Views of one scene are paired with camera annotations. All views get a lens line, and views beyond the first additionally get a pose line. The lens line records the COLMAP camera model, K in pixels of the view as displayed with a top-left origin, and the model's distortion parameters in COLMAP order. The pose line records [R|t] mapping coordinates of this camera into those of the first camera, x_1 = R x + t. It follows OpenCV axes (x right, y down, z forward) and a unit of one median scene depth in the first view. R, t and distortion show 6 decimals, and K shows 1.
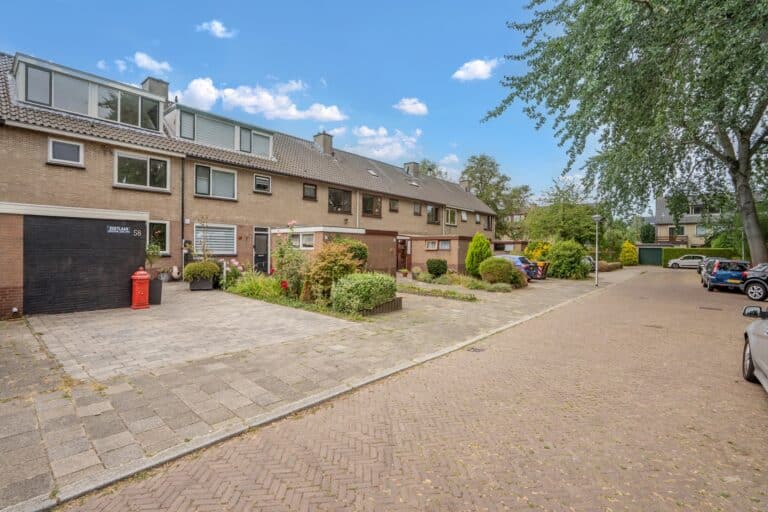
lens RADIAL K [[365.4, 0, 384.0], [0, 365.4, 256.0], [0, 0, 1]] dist [0.001806, 0.000559]
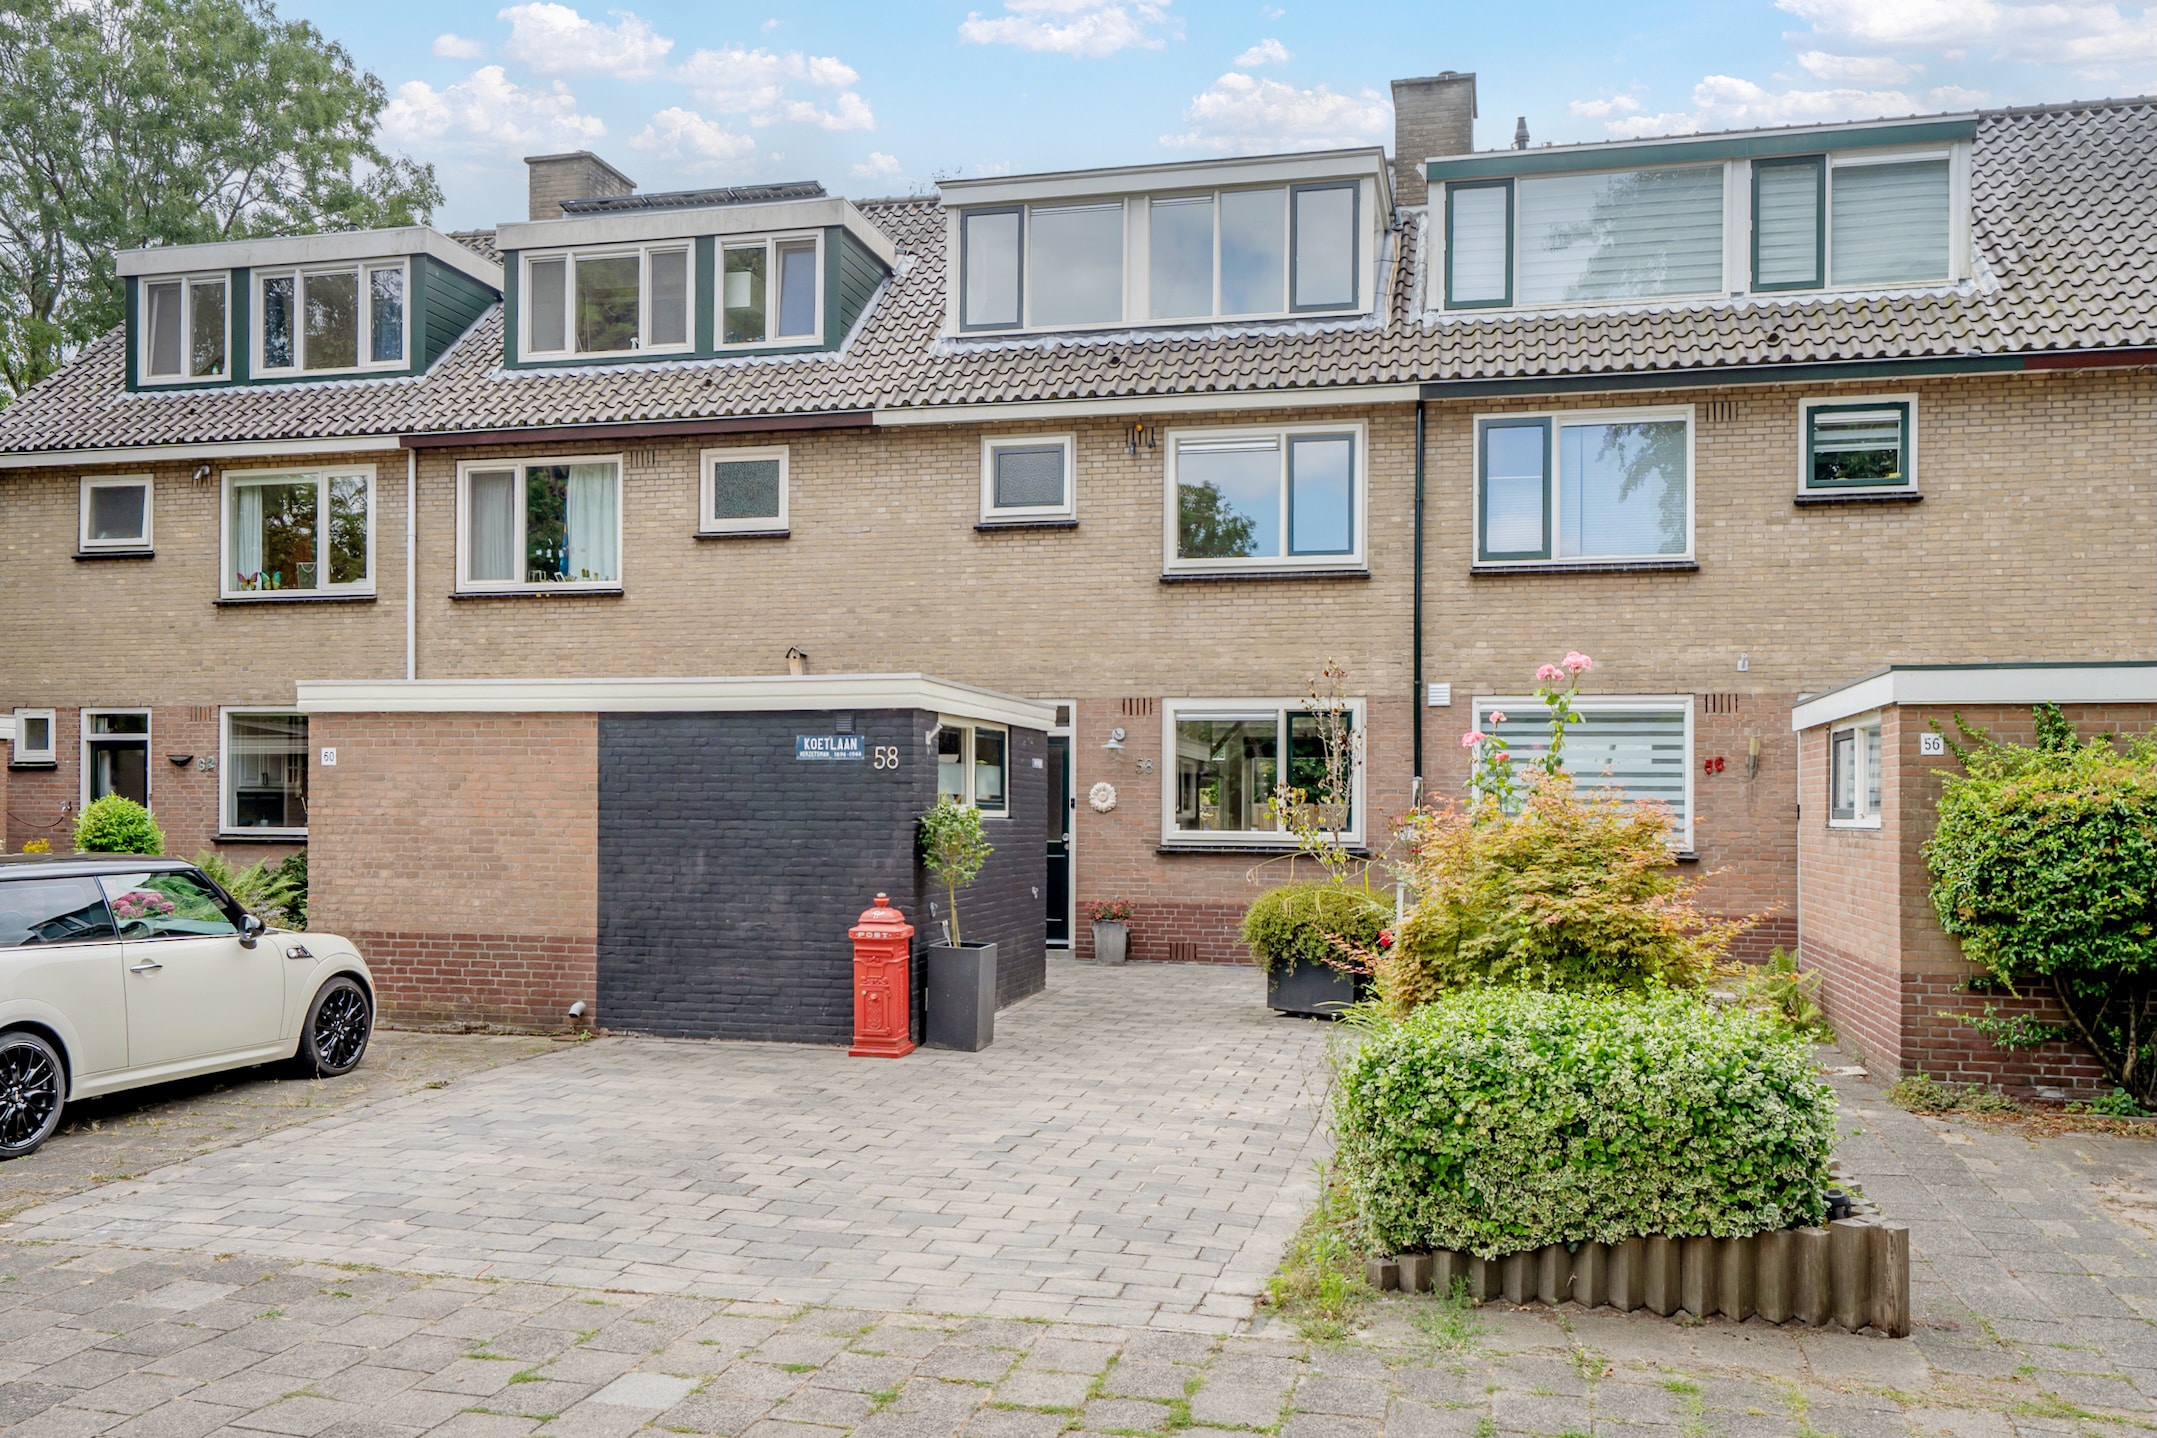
lens RADIAL K [[1794.8, 0, 1073.9], [0, 1794.8, 822.8], [0, 0, 1]] dist [0.001565, 0.005301]
pose [[0.448204, -0.001921, -0.893929, 0.368345], [-0.019238, 0.999745, -0.011795, -0.003944], [0.893724, 0.022484, 0.448053, 0.415718]]
